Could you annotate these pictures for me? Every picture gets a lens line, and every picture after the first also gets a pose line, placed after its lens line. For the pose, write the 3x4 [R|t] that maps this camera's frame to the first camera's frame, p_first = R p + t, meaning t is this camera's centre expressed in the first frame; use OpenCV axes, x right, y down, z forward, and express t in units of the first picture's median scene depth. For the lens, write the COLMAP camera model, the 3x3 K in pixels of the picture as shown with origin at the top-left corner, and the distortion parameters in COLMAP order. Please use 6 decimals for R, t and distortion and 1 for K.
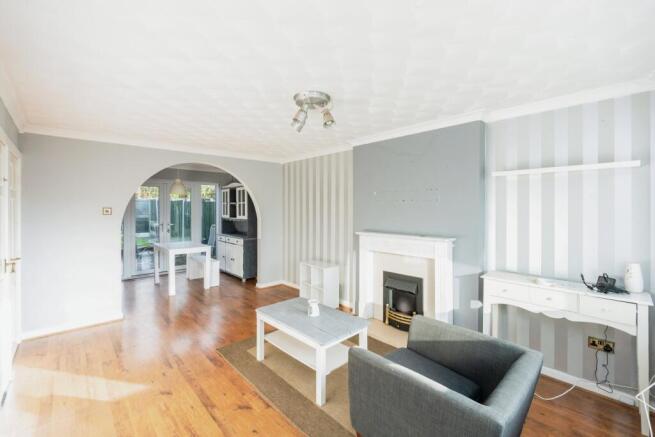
lens RADIAL K [[290.8, 0, 327.5], [0, 290.8, 218.5], [0, 0, 1]] dist [-0.002060, -0.000198]
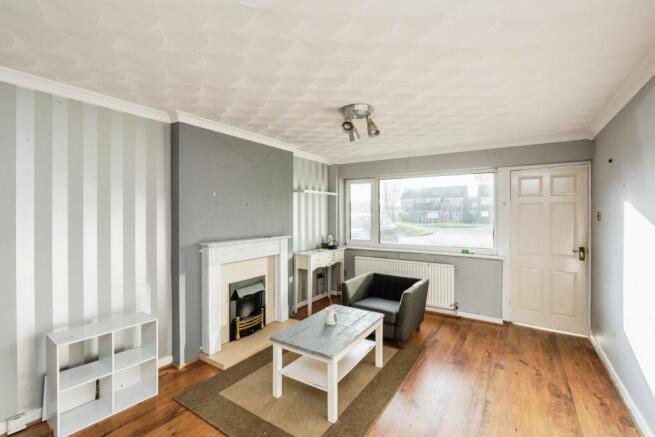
lens RADIAL K [[290.8, 0, 327.5], [0, 290.8, 218.5], [0, 0, 1]] dist [-0.002060, -0.000198]
pose [[-0.231662, -0.025895, 0.972452, -0.797146], [0.028815, 0.999024, 0.033467, -0.040581], [-0.972370, 0.035775, -0.230689, 0.997804]]
